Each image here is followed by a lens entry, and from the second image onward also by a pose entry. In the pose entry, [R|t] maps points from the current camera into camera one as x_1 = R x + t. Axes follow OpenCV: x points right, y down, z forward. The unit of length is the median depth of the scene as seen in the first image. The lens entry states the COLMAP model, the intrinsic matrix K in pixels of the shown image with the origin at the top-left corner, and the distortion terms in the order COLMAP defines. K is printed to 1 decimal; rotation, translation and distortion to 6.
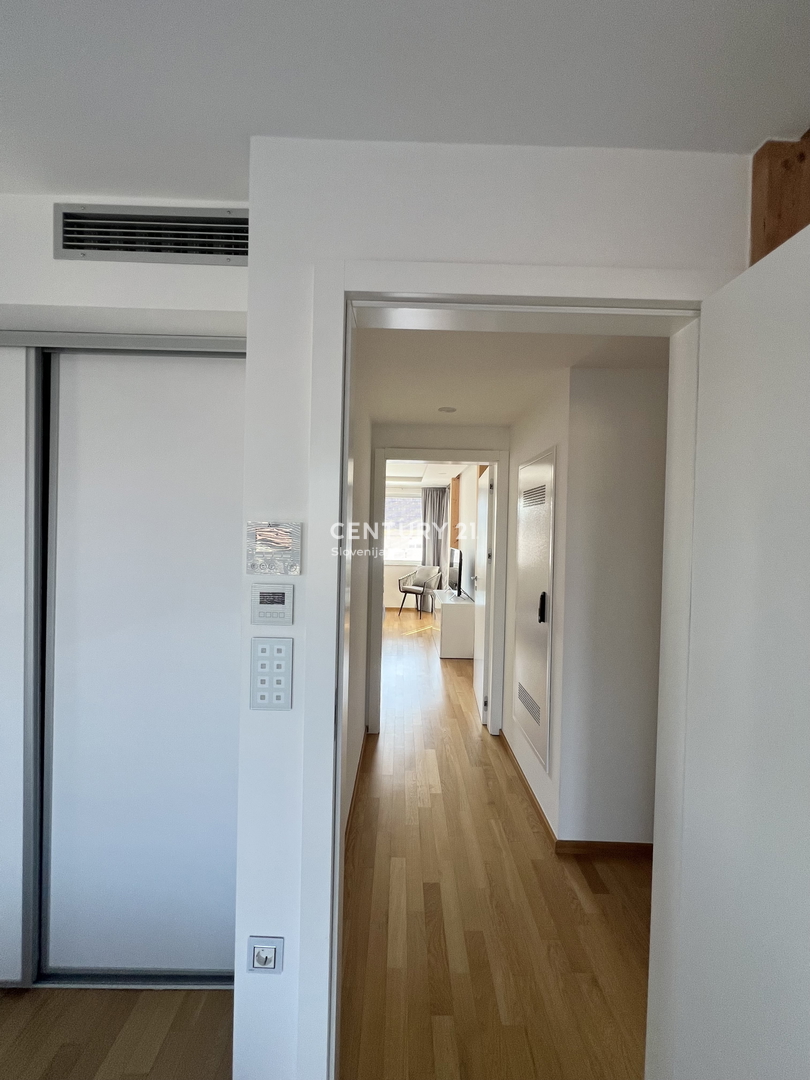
lens RADIAL K [[432.1, 0, 407.1], [0, 432.1, 538.4], [0, 0, 1]] dist [-0.001541, 0.000089]
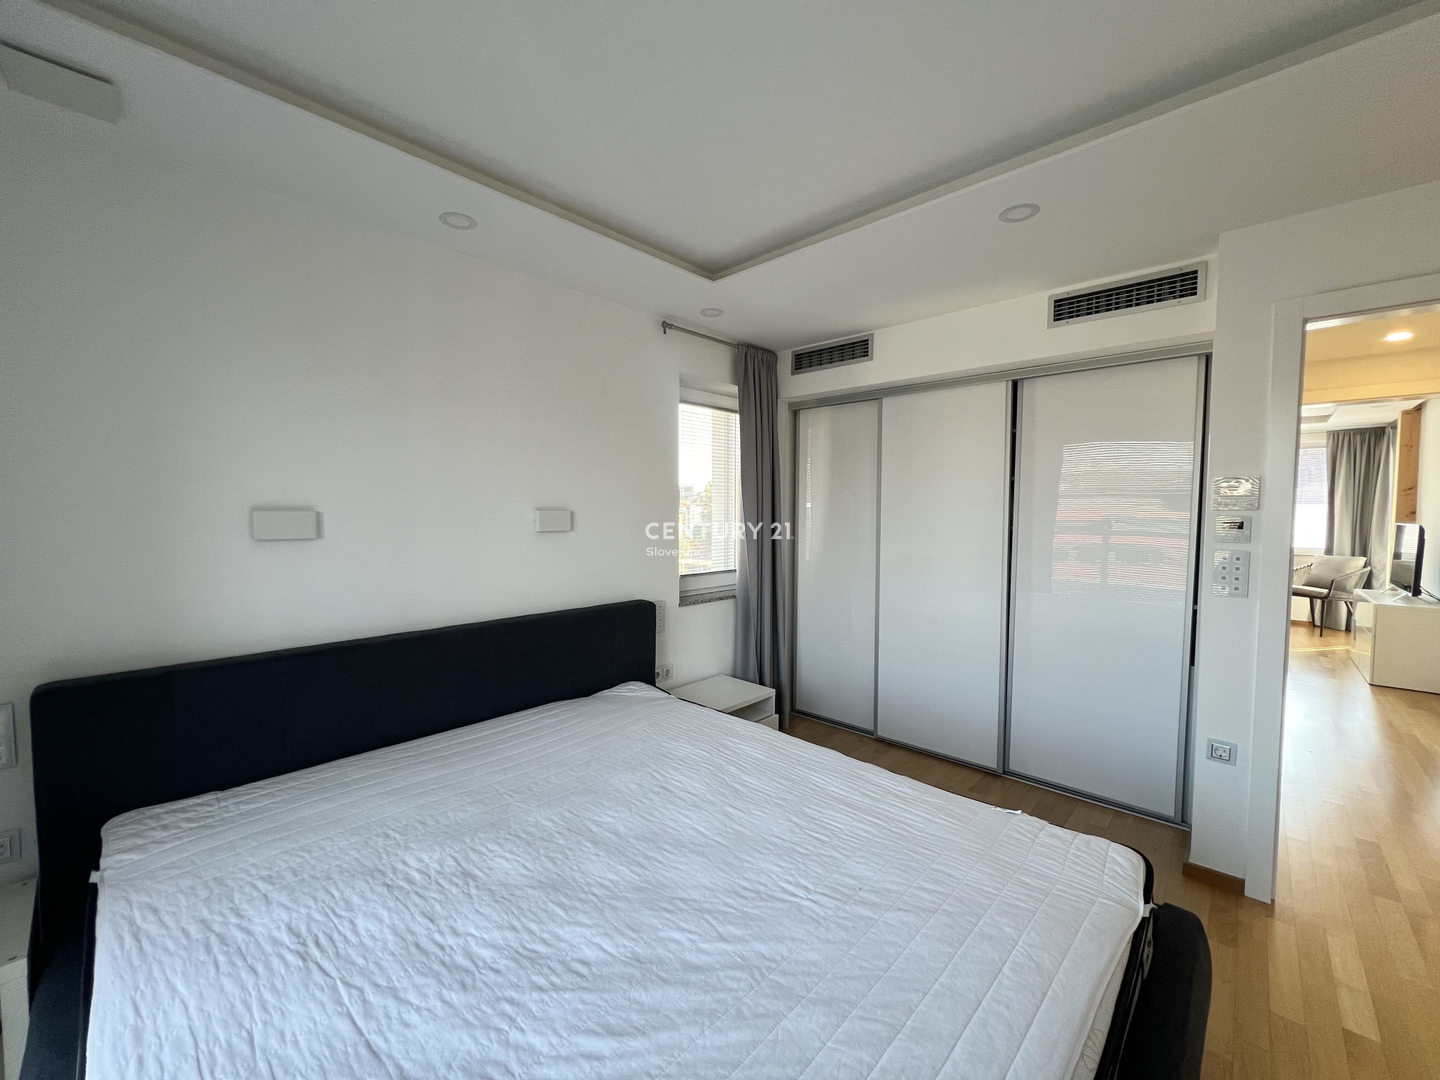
lens RADIAL K [[576.1, 0, 717.1], [0, 576.1, 537.9], [0, 0, 1]] dist [-0.001541, 0.000089]
pose [[0.722759, 0.013571, -0.690967, -0.031797], [0.003038, 0.999735, 0.022813, 0.018996], [0.691094, -0.018588, 0.722526, -0.259535]]
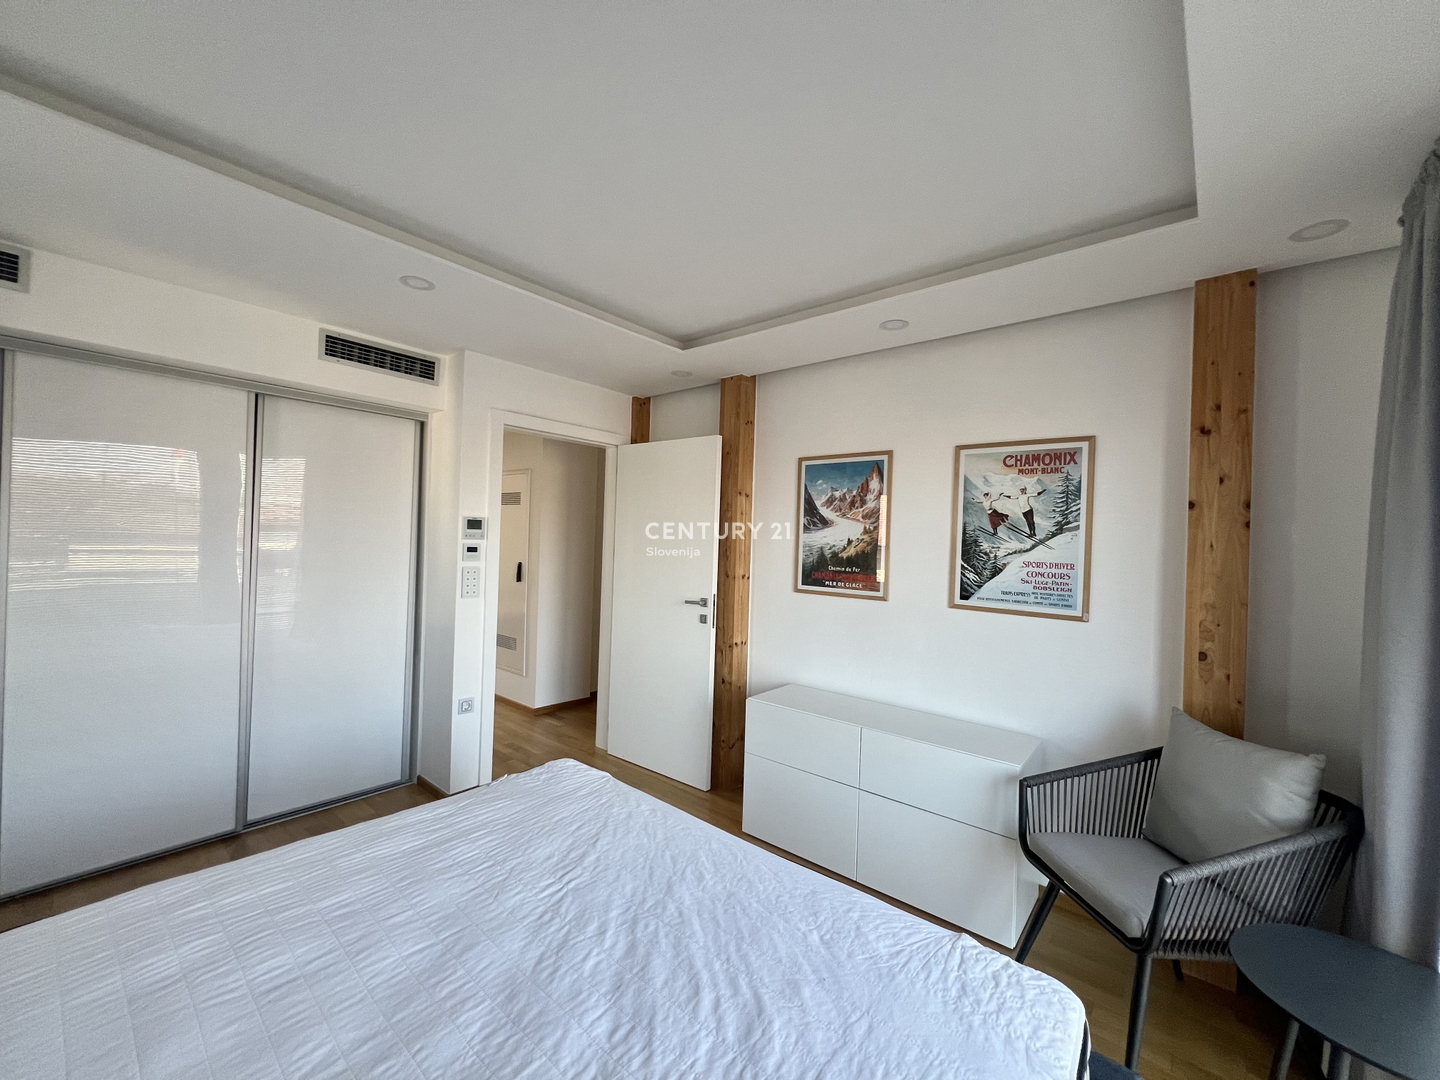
lens RADIAL K [[576.1, 0, 717.1], [0, 576.1, 537.9], [0, 0, 1]] dist [-0.001541, 0.000089]
pose [[0.659223, -0.003059, 0.751942, -0.255299], [-0.003775, 0.999966, 0.007377, 0.007164], [-0.751938, -0.007702, 0.659188, -0.292115]]
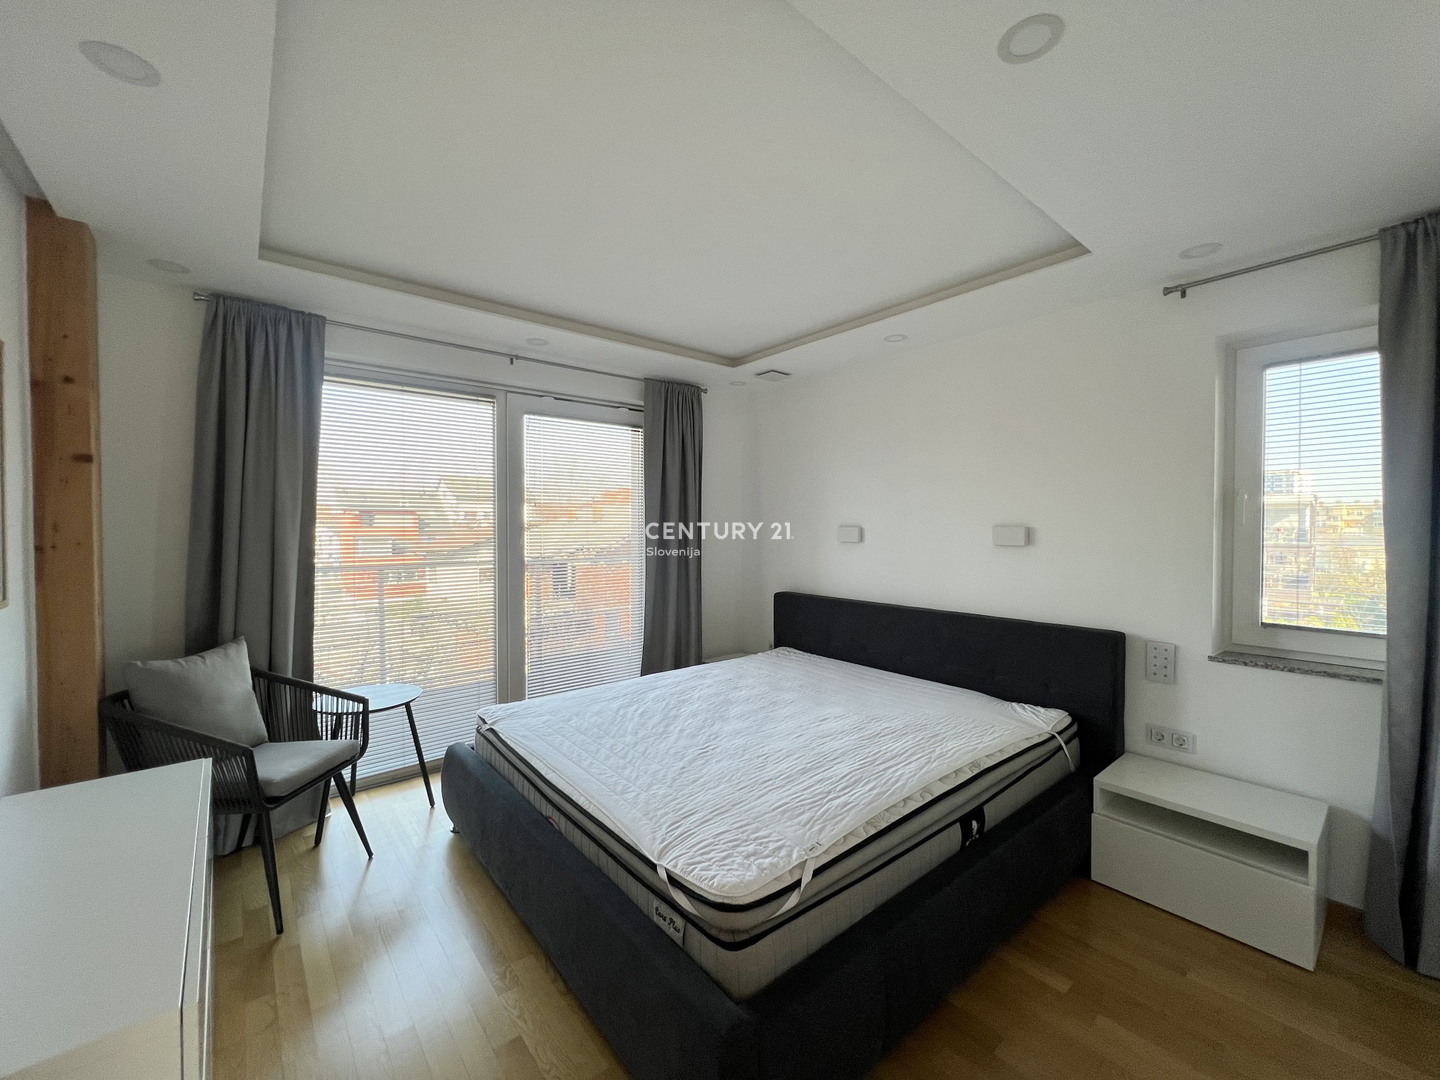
lens RADIAL K [[576.1, 0, 717.1], [0, 576.1, 537.9], [0, 0, 1]] dist [-0.001541, 0.000089]
pose [[-0.776876, -0.009166, -0.629587, 0.058097], [-0.025484, 0.999532, 0.016895, 0.015991], [0.629138, 0.029170, -0.776746, 0.130926]]
